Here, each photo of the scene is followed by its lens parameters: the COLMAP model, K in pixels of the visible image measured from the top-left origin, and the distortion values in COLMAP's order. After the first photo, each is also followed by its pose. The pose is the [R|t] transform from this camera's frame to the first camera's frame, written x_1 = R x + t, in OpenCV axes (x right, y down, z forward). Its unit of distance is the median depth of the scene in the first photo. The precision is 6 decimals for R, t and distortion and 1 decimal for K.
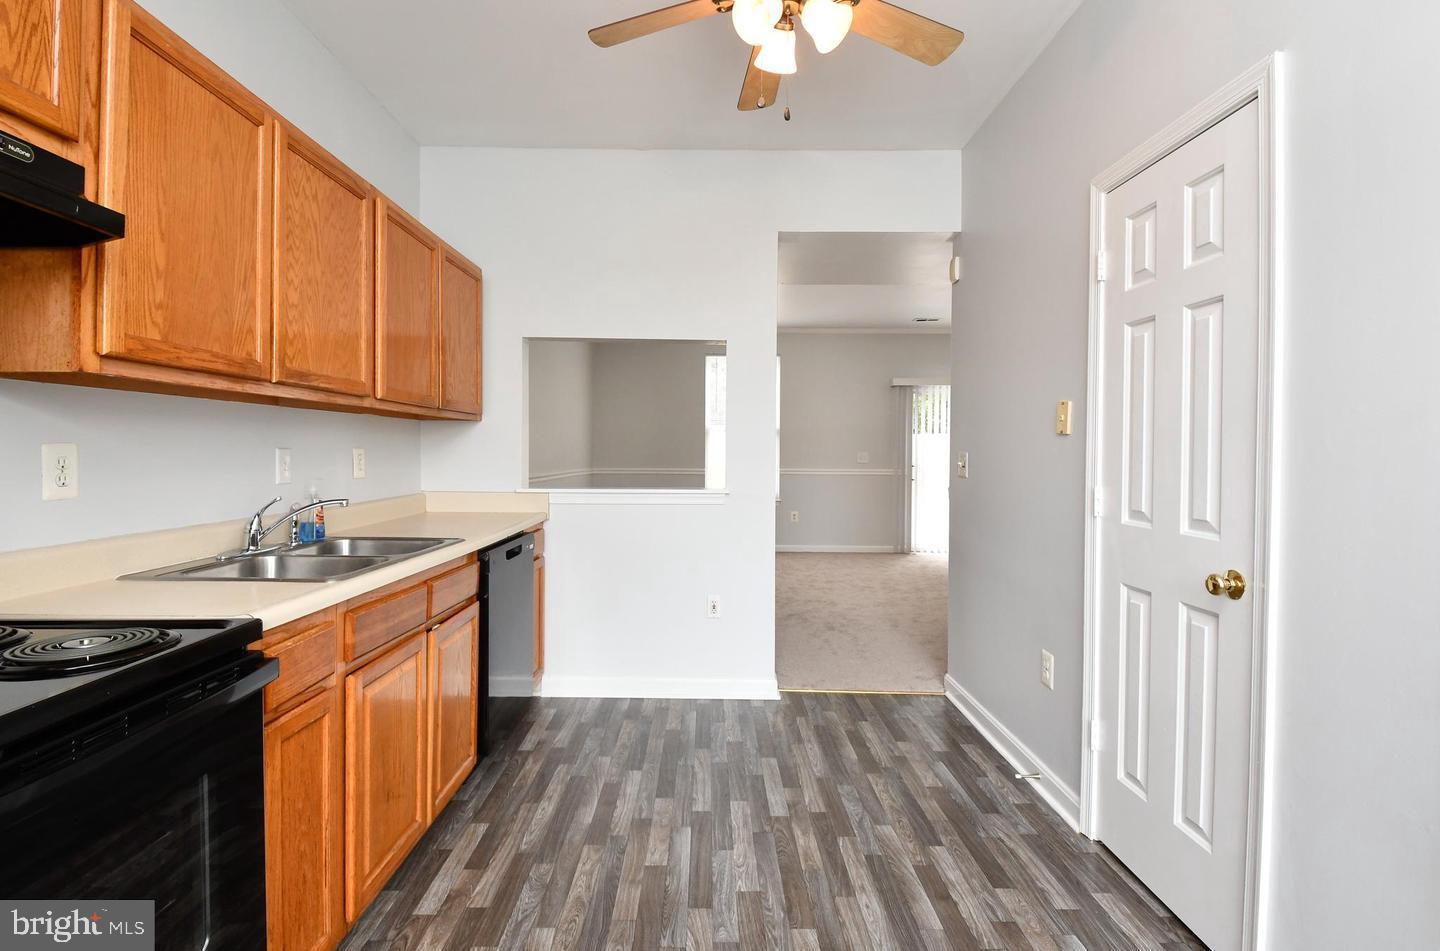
lens RADIAL K [[670.4, 0, 700.3], [0, 670.4, 454.0], [0, 0, 1]] dist [0.008784, -0.016477]
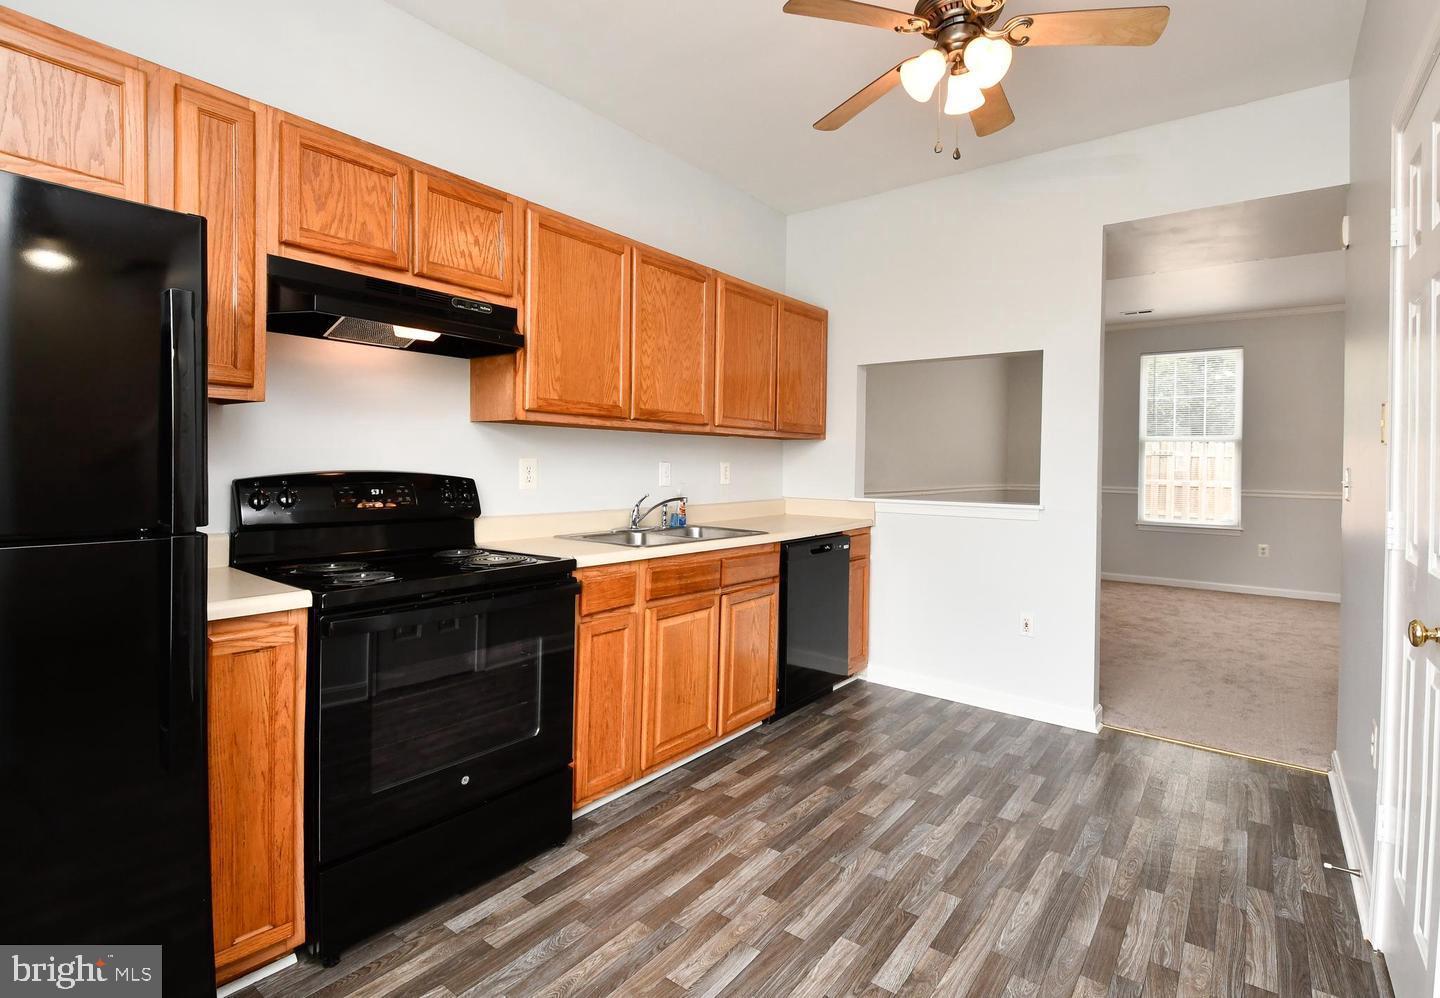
lens RADIAL K [[673.6, 0, 709.1], [0, 673.6, 468.2], [0, 0, 1]] dist [-0.027699, -0.004801]
pose [[0.786277, 0.007290, -0.617831, 0.404886], [-0.008519, 0.999963, 0.000957, 0.003760], [0.617815, 0.004511, 0.786311, -0.089821]]
